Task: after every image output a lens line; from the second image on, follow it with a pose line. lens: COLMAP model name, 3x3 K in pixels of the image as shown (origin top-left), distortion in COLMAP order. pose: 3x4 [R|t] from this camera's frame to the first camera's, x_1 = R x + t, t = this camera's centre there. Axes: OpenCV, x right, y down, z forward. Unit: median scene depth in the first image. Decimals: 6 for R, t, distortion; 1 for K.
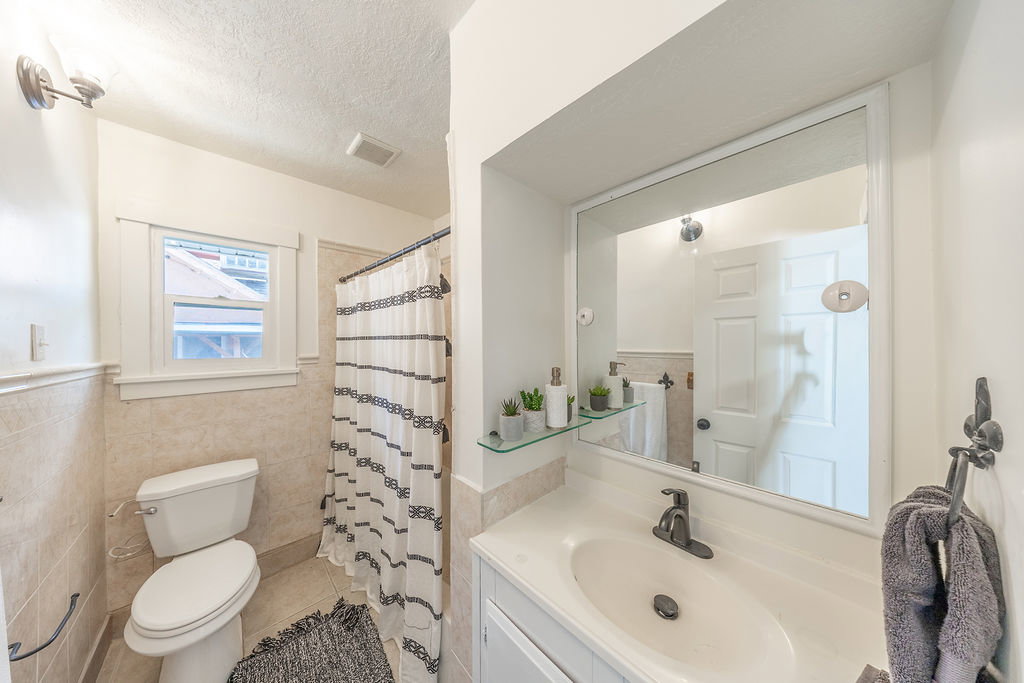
lens RADIAL K [[298.1, 0, 513.8], [0, 298.1, 339.8], [0, 0, 1]] dist [-0.003464, 0.000530]
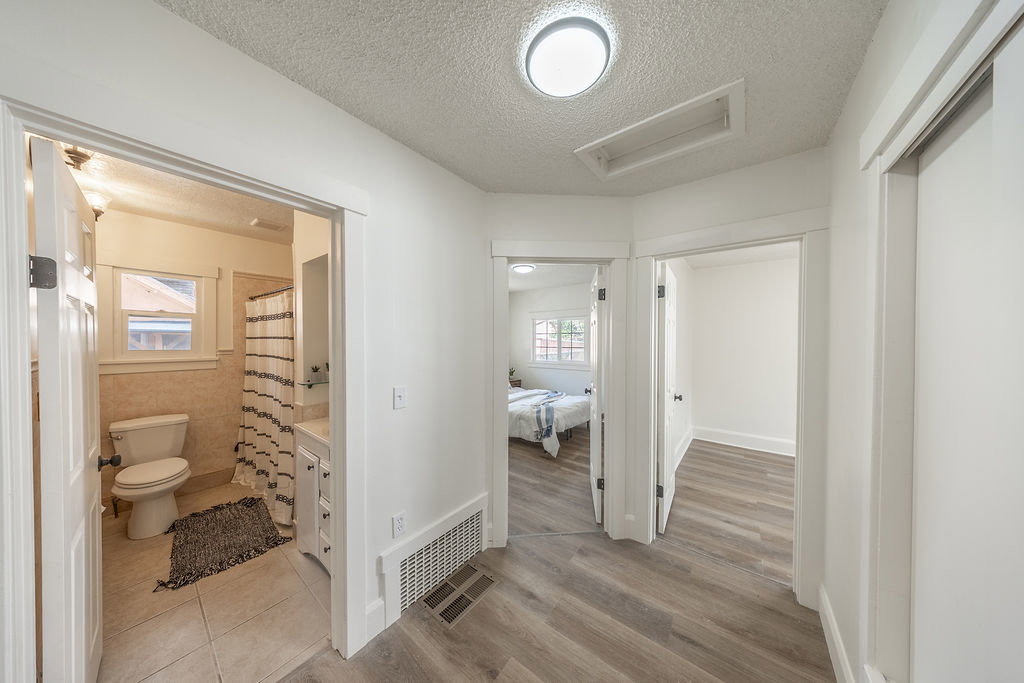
lens RADIAL K [[298.1, 0, 509.0], [0, 298.1, 342.5], [0, 0, 1]] dist [-0.003464, 0.000530]
pose [[0.991387, 0.008735, 0.130672, 0.576108], [-0.009943, 0.999914, 0.008595, -0.007187], [-0.130585, -0.009821, 0.991388, -0.728908]]
